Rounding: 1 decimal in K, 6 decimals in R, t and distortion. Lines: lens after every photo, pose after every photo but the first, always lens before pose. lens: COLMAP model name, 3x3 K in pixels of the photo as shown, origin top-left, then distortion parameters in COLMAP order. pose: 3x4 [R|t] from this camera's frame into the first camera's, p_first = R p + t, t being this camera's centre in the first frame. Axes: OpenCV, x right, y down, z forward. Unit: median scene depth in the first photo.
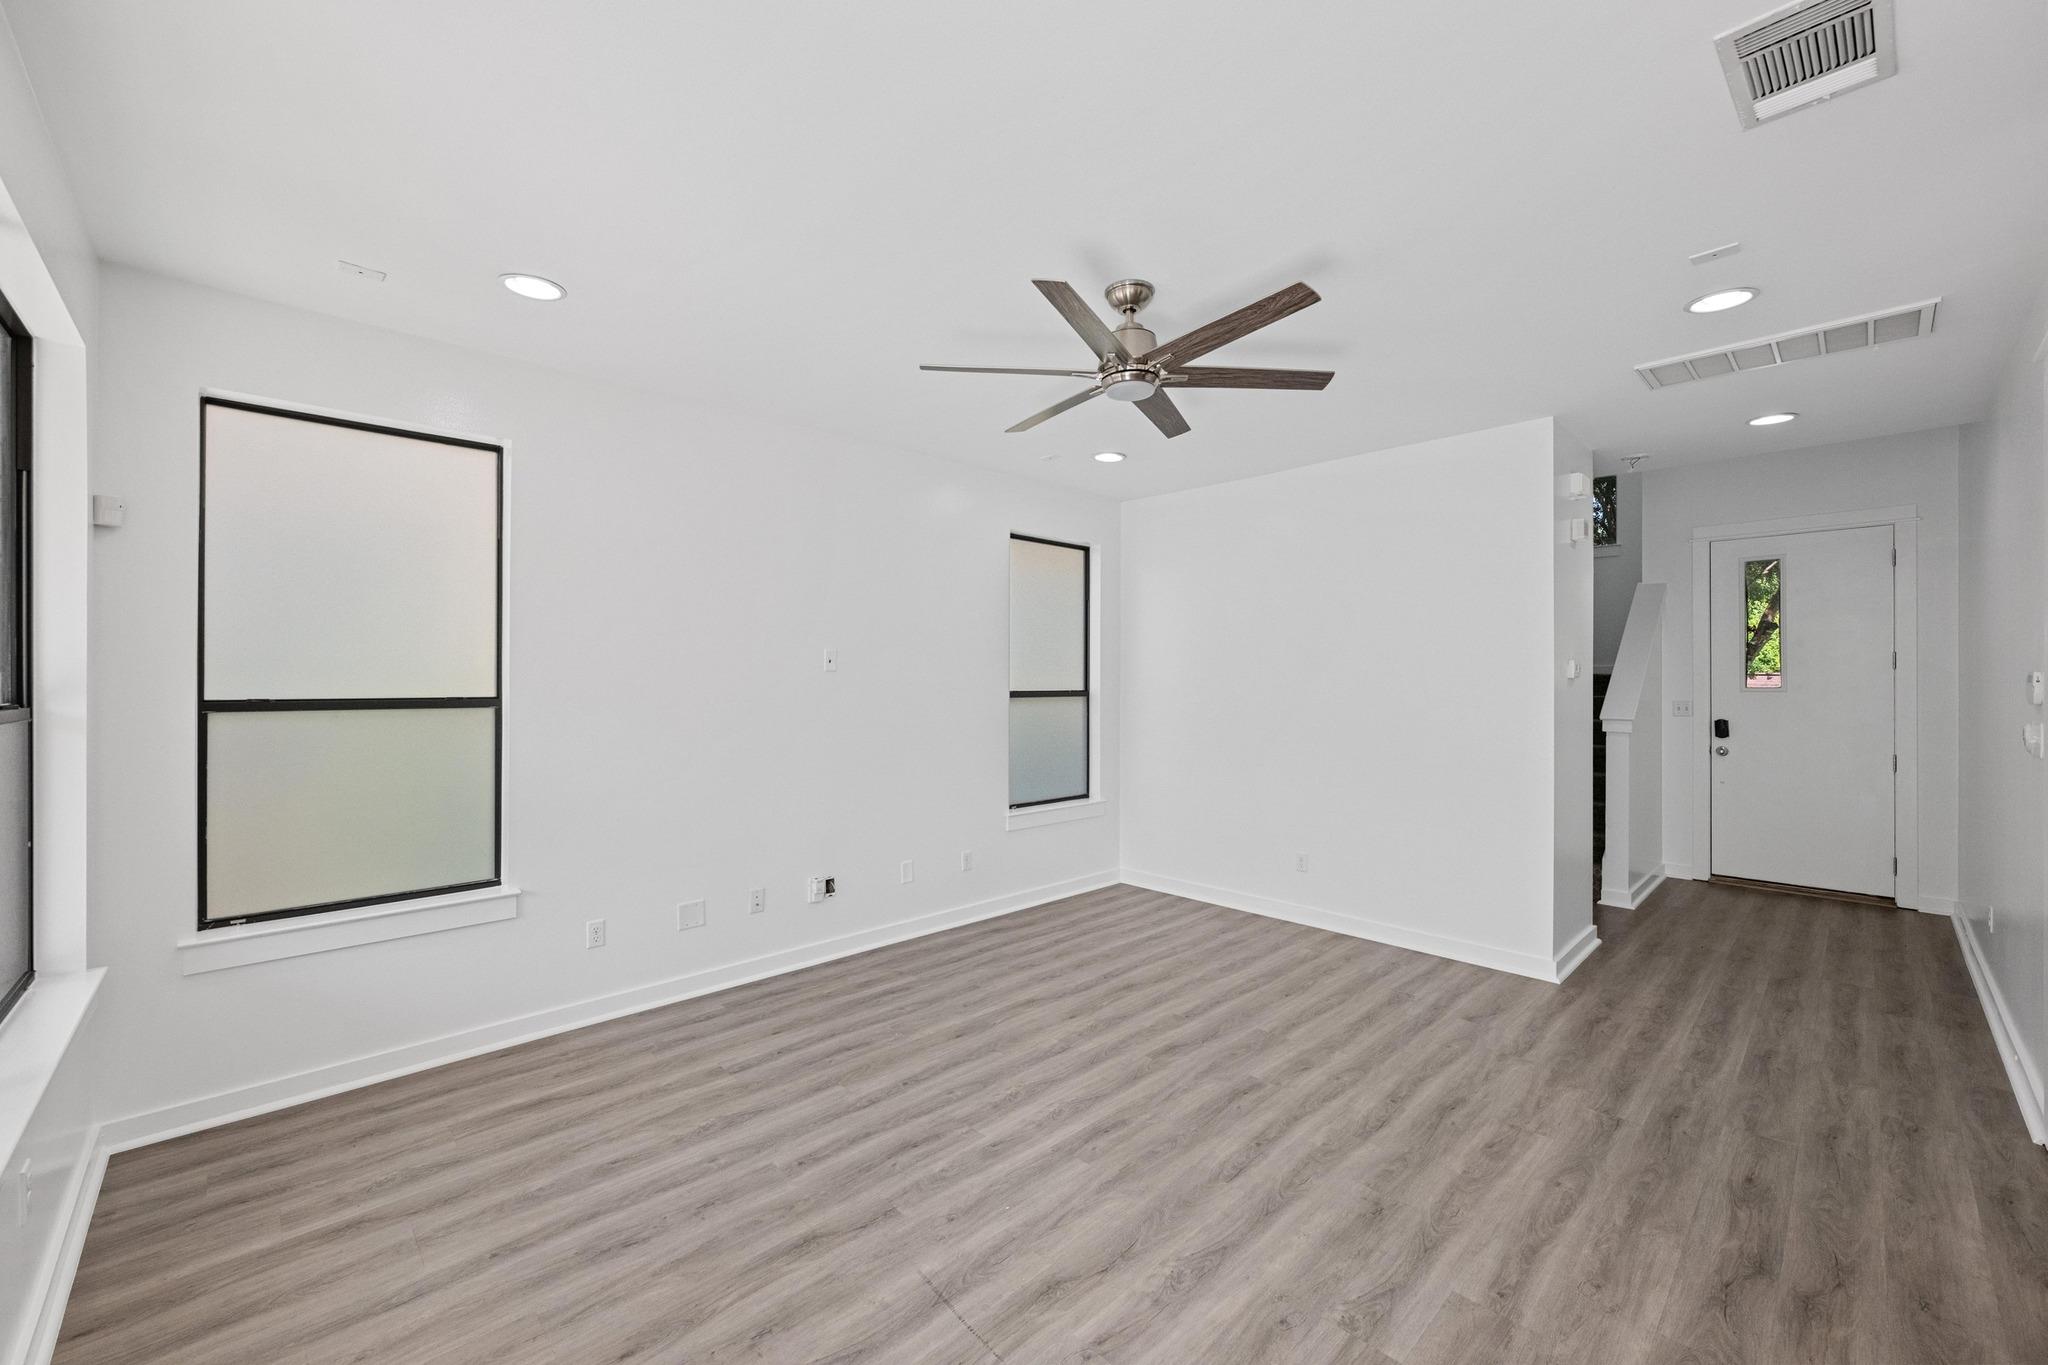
lens RADIAL K [[811.6, 0, 1024.0], [0, 811.6, 682.5], [0, 0, 1]] dist [-0.000607, -0.000468]
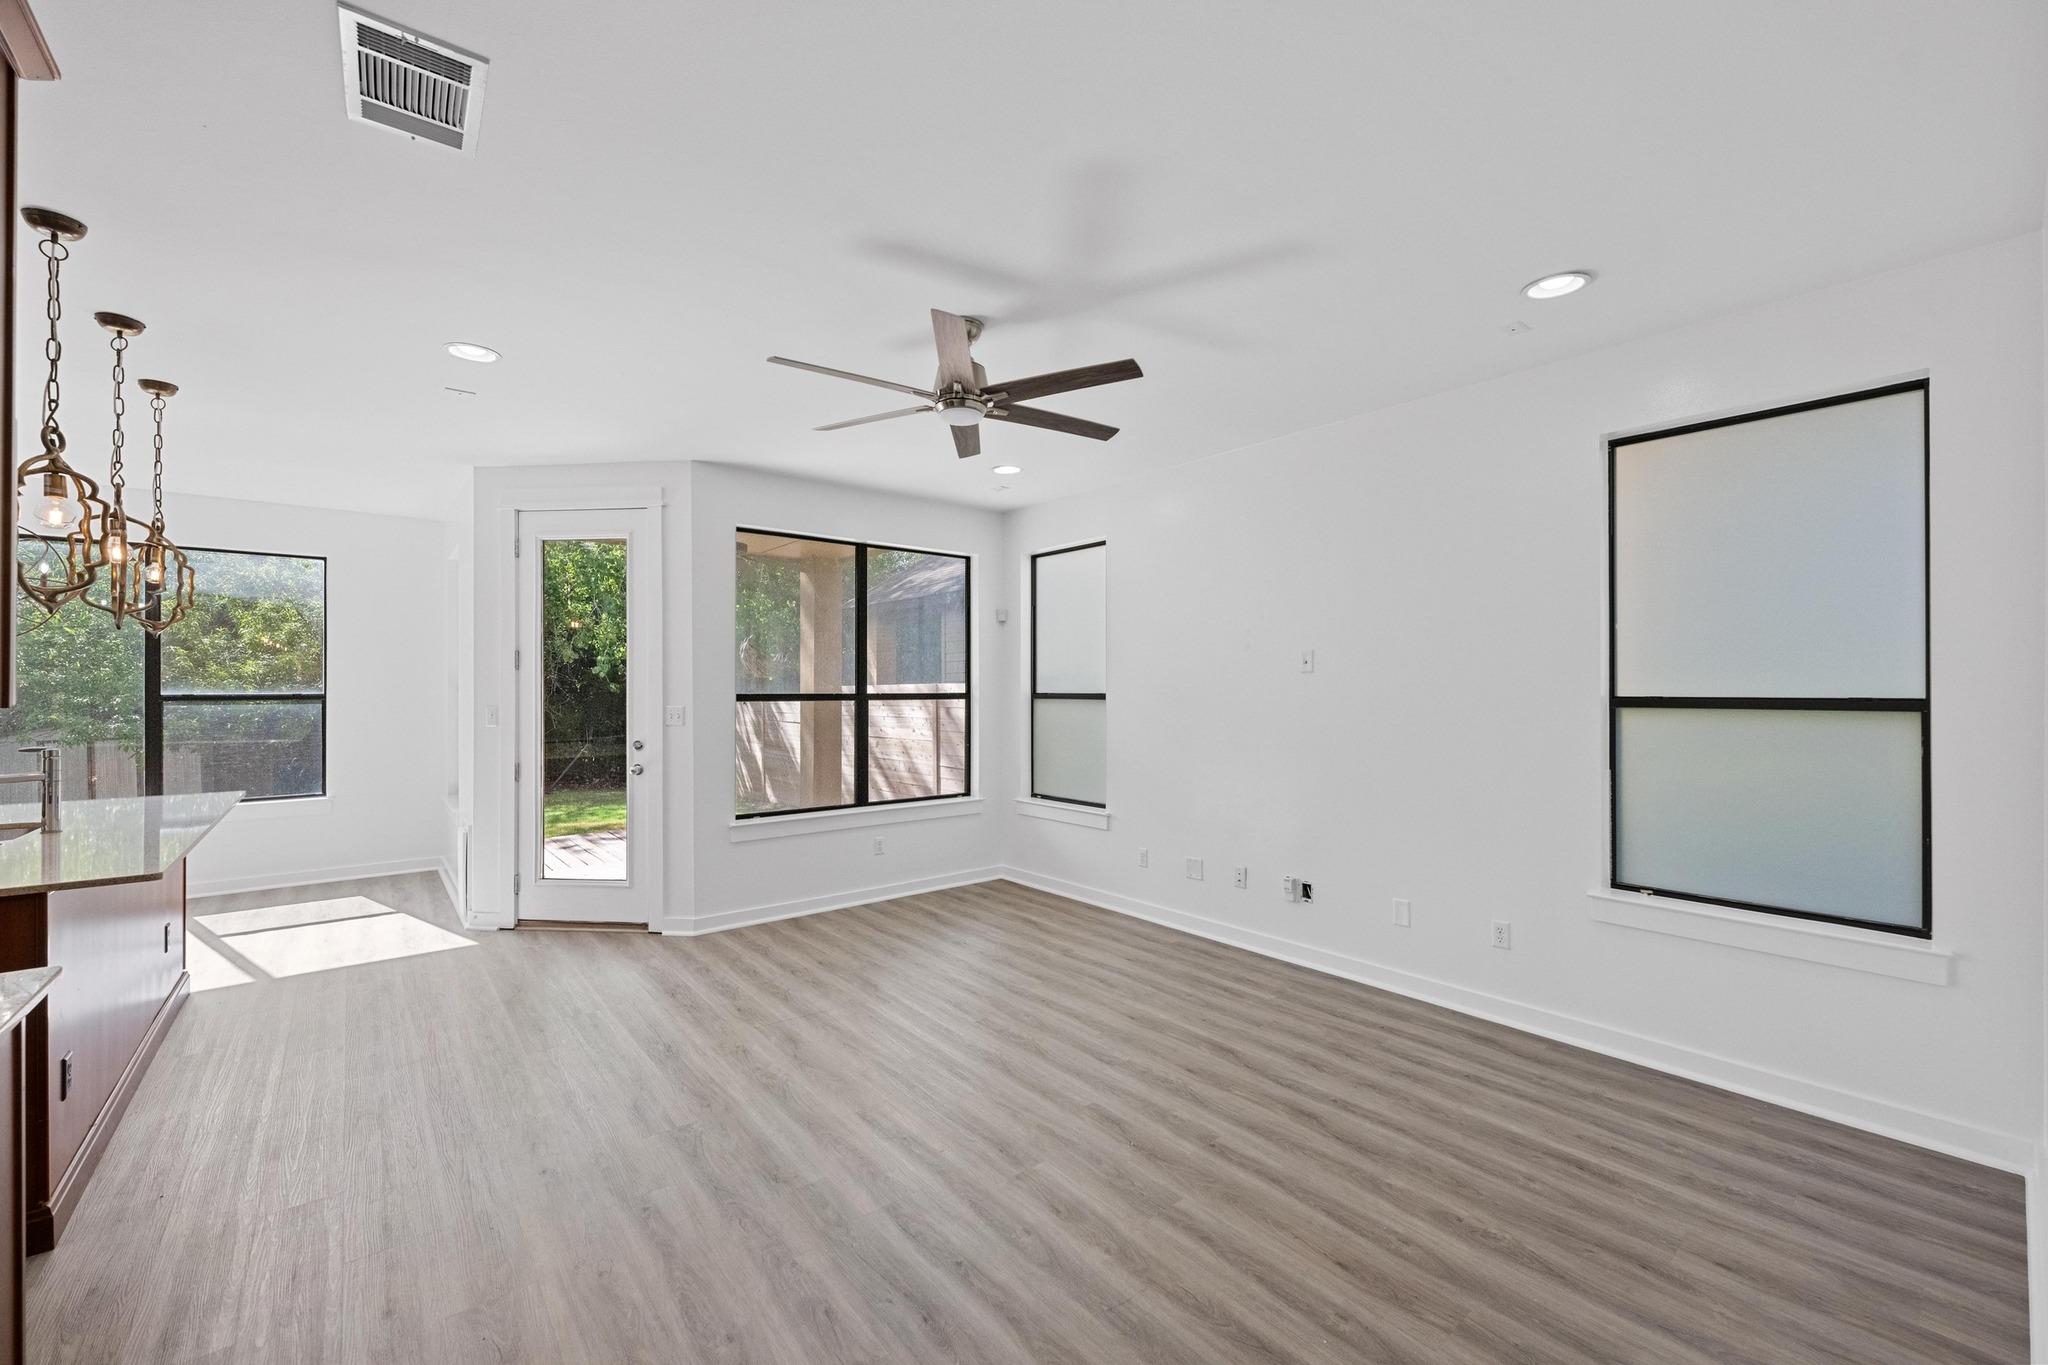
lens RADIAL K [[811.6, 0, 1024.0], [0, 811.6, 682.5], [0, 0, 1]] dist [-0.000607, -0.000468]
pose [[-0.074668, -0.008281, -0.997174, 0.935657], [-0.001762, 0.999965, -0.008172, 0.008292], [0.997207, 0.001147, -0.074680, 0.889954]]
